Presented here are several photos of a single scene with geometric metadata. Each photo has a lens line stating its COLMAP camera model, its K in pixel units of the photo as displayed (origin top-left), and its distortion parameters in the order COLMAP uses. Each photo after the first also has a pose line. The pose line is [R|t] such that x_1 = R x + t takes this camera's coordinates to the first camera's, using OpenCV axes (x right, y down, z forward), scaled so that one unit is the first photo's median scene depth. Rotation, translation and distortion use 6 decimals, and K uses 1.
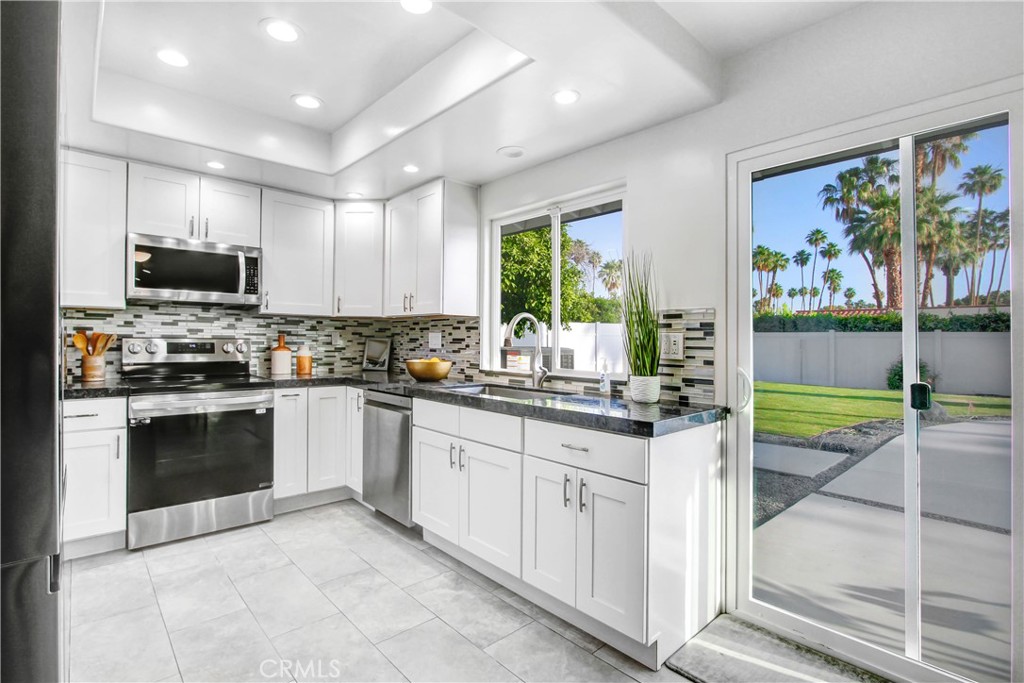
lens RADIAL K [[476.4, 0, 488.6], [0, 476.4, 338.3], [0, 0, 1]] dist [-0.016916, 0.000893]
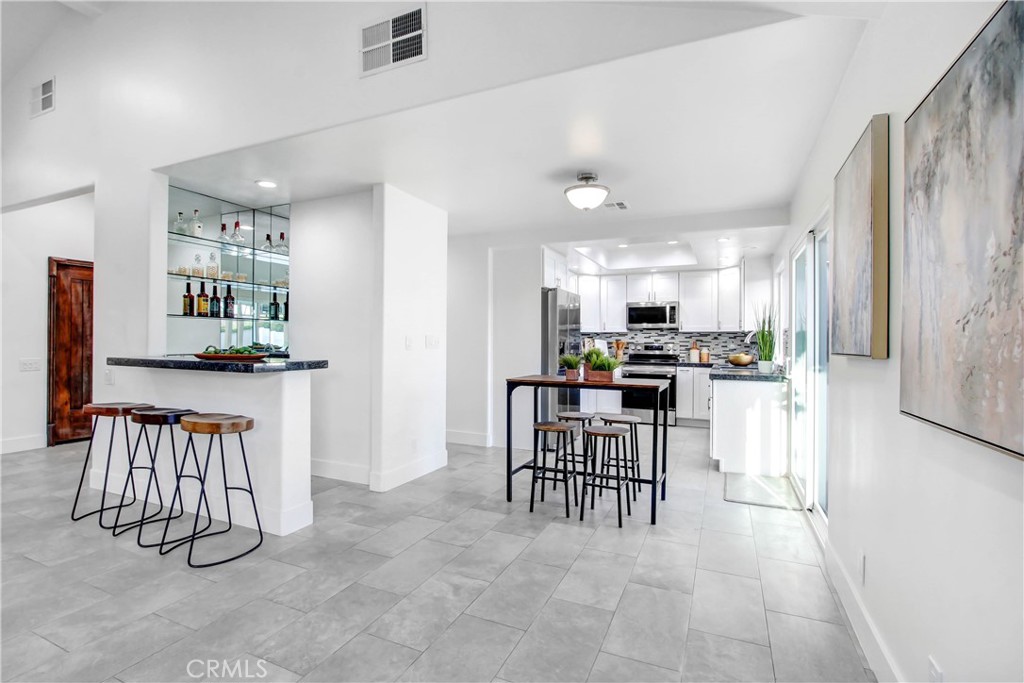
lens RADIAL K [[476.4, 0, 497.9], [0, 476.4, 339.0], [0, 0, 1]] dist [-0.016916, 0.000893]
pose [[0.401950, -0.012957, -0.915570, 1.181260], [-0.001134, 0.999892, -0.014648, 0.011782], [0.915661, 0.006926, 0.401892, -0.616490]]
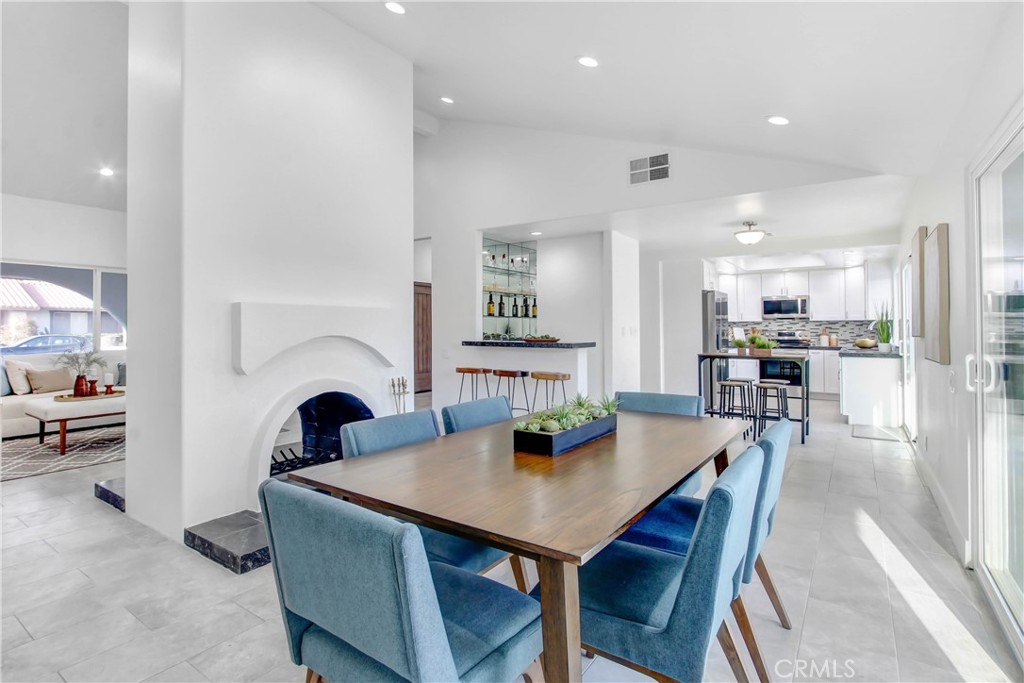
lens RADIAL K [[511.9, 0, 498.4], [0, 511.9, 316.0], [0, 0, 1]] dist [-0.006088, -0.002371]
pose [[0.245500, -0.035504, -0.968746, 1.825481], [0.004365, 0.999359, -0.035520, 0.012728], [0.969387, 0.004491, 0.245497, -1.334886]]
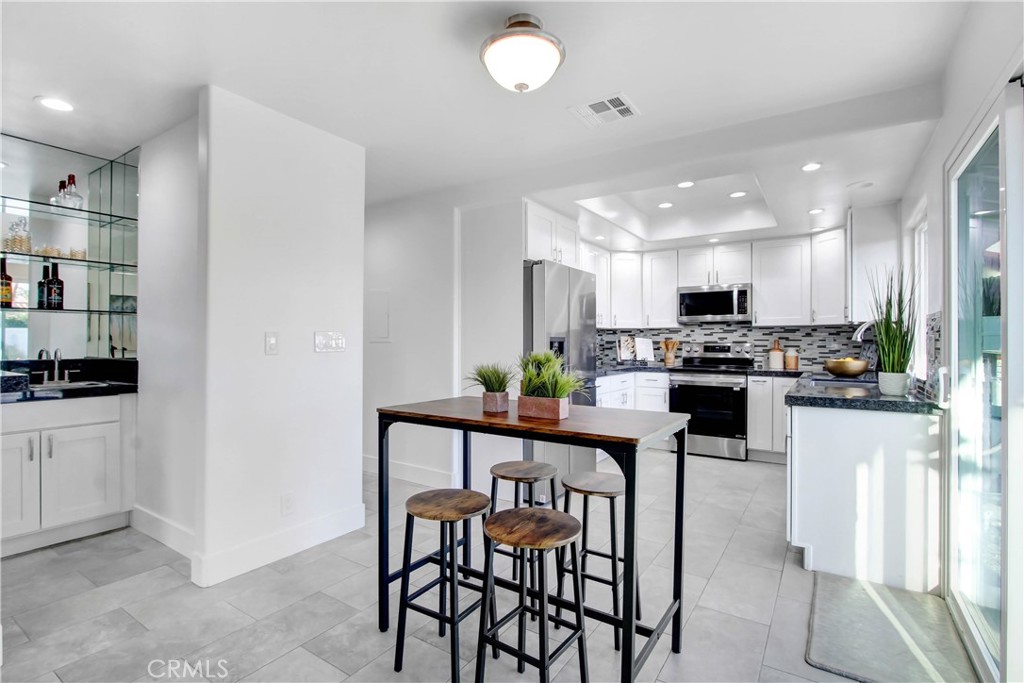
lens RADIAL K [[476.4, 0, 513.8], [0, 476.4, 340.7], [0, 0, 1]] dist [-0.016916, 0.000893]
pose [[0.264599, -0.012769, -0.964274, 0.791259], [0.002996, 0.999918, -0.012418, 0.010238], [0.964354, 0.000397, 0.264616, -0.125260]]
